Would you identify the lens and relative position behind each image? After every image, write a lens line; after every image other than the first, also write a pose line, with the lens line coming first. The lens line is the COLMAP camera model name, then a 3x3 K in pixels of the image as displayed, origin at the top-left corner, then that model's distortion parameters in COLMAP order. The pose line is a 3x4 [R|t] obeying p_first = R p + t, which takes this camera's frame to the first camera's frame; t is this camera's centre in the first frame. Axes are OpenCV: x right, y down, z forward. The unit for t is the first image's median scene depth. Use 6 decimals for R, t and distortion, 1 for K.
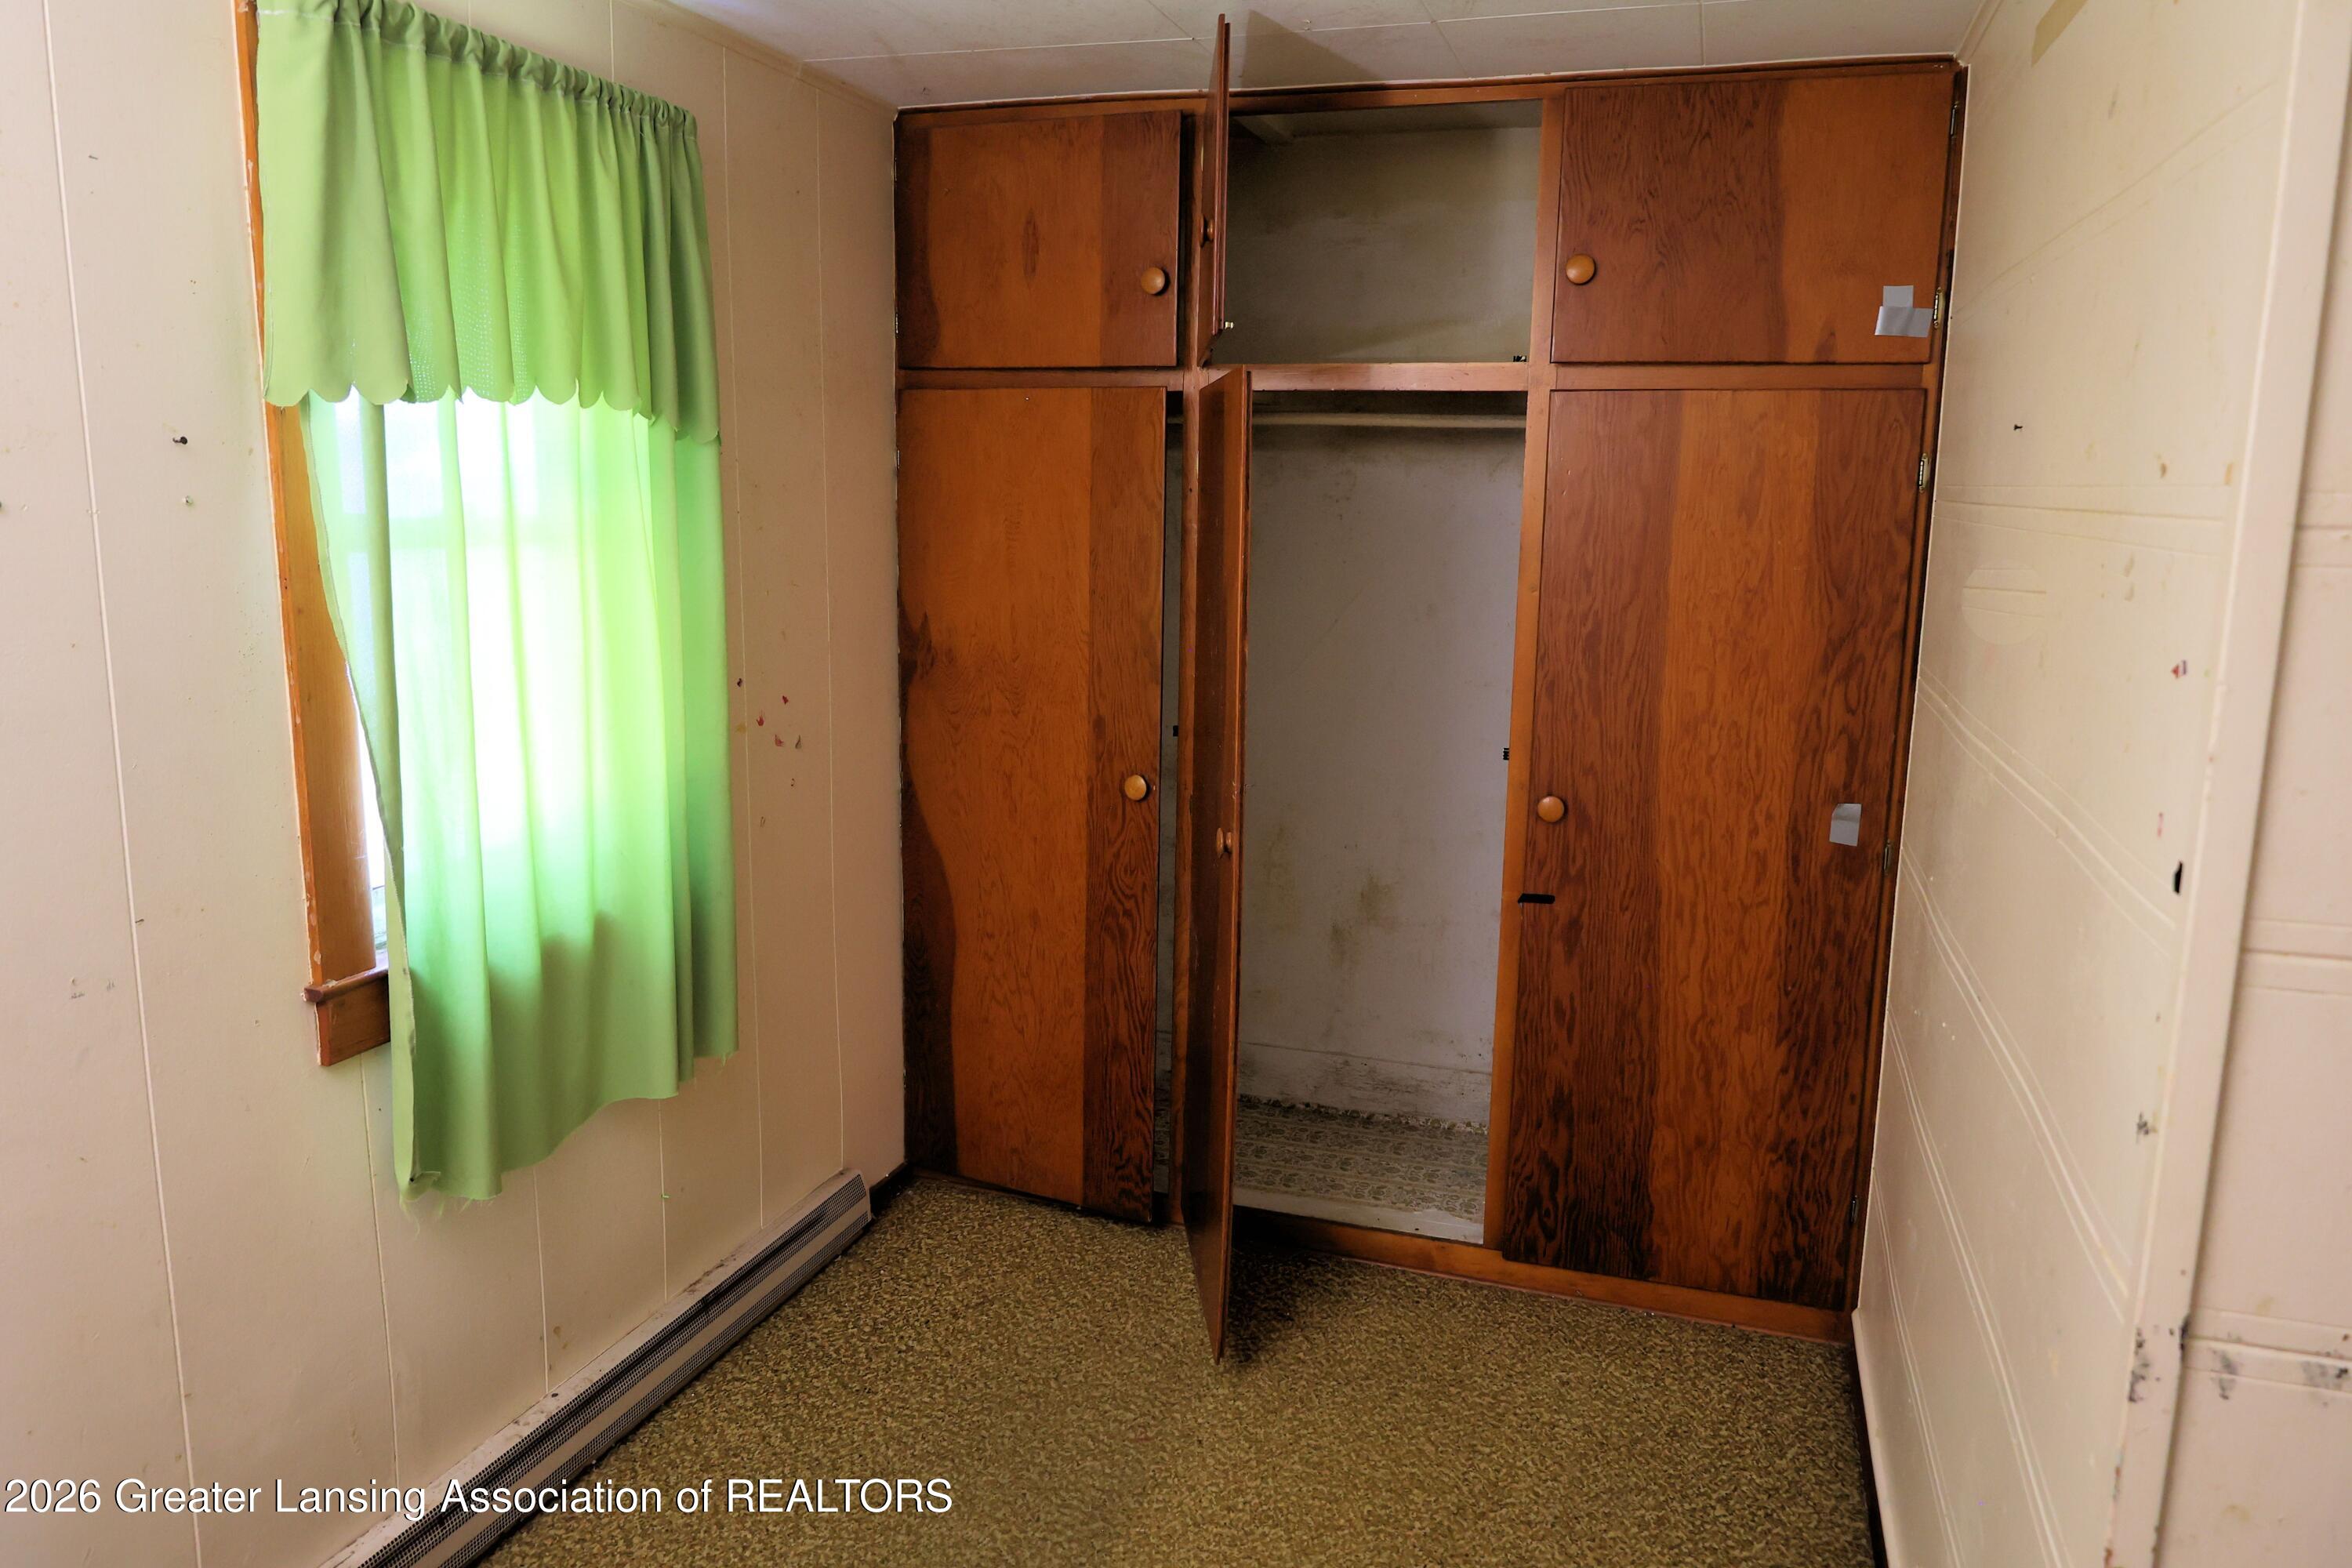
lens RADIAL K [[1610.1, 0, 1187.9], [0, 1610.1, 777.3], [0, 0, 1]] dist [-0.017999, 0.006522]
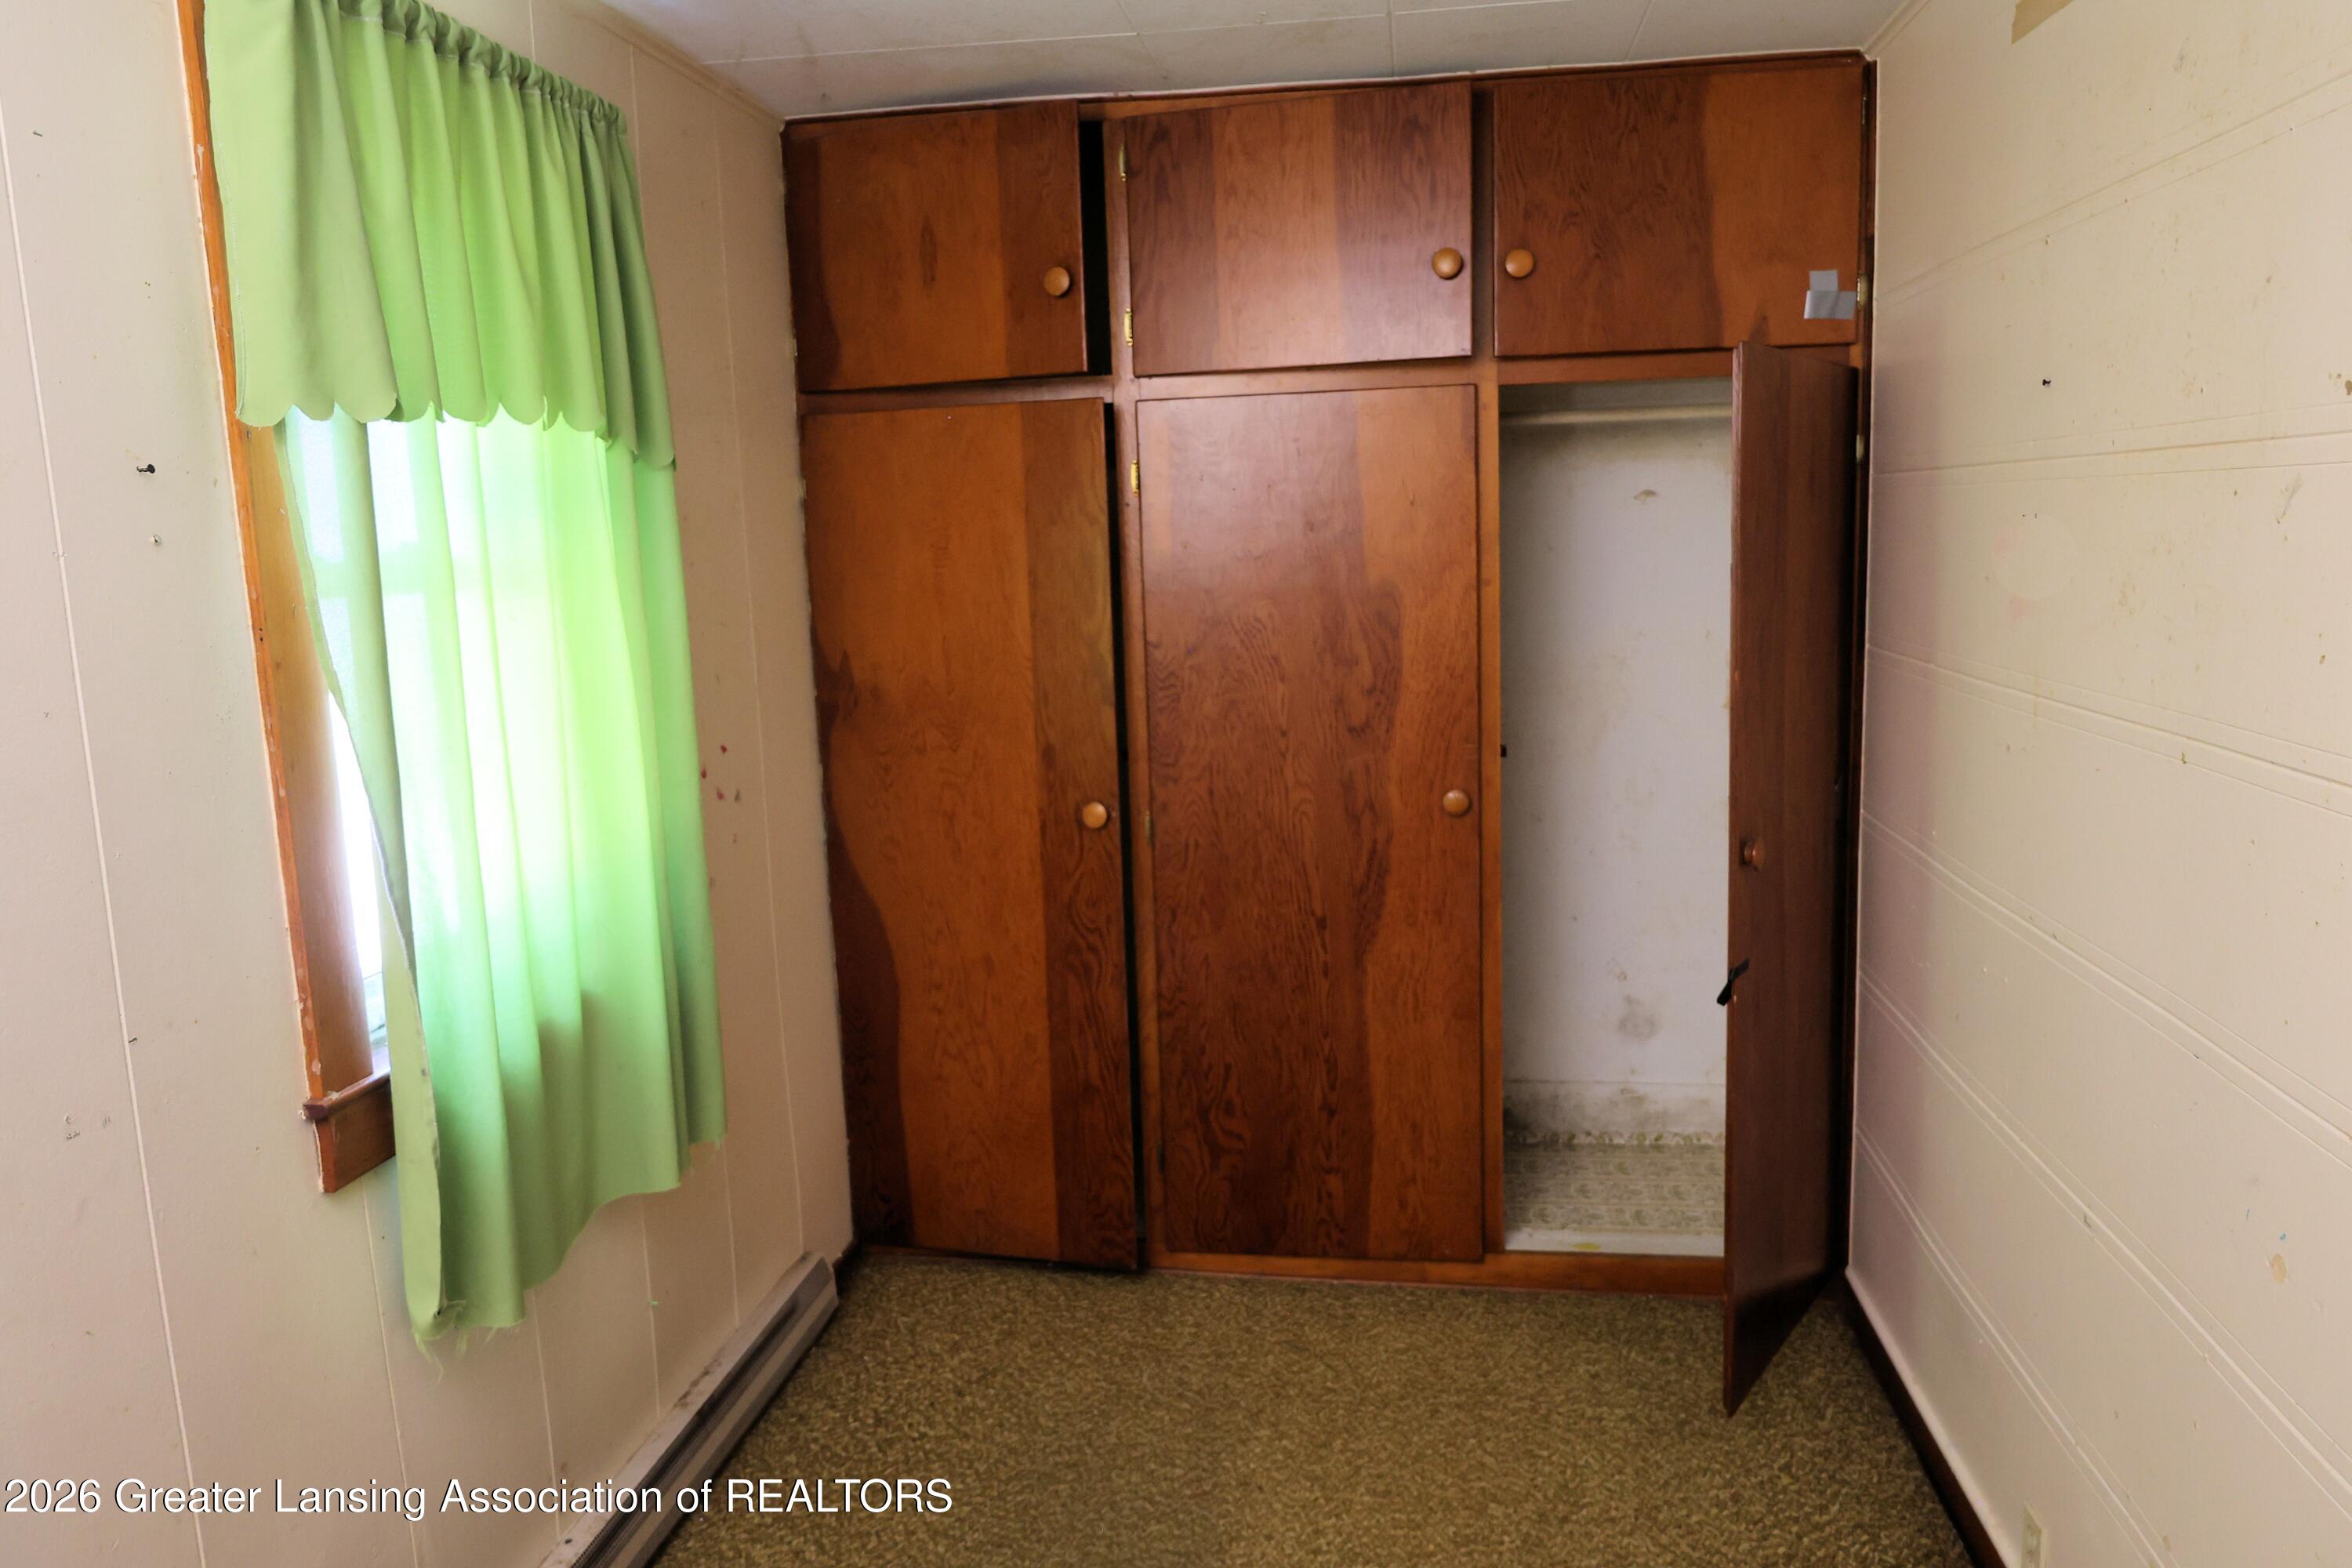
lens RADIAL K [[1610.1, 0, 1174.3], [0, 1610.1, 782.7], [0, 0, 1]] dist [-0.017999, 0.006522]
pose [[0.983520, -0.075819, 0.164134, -0.167317], [0.079967, 0.996620, -0.018806, 0.010115], [-0.162154, 0.031621, 0.986259, 0.054730]]
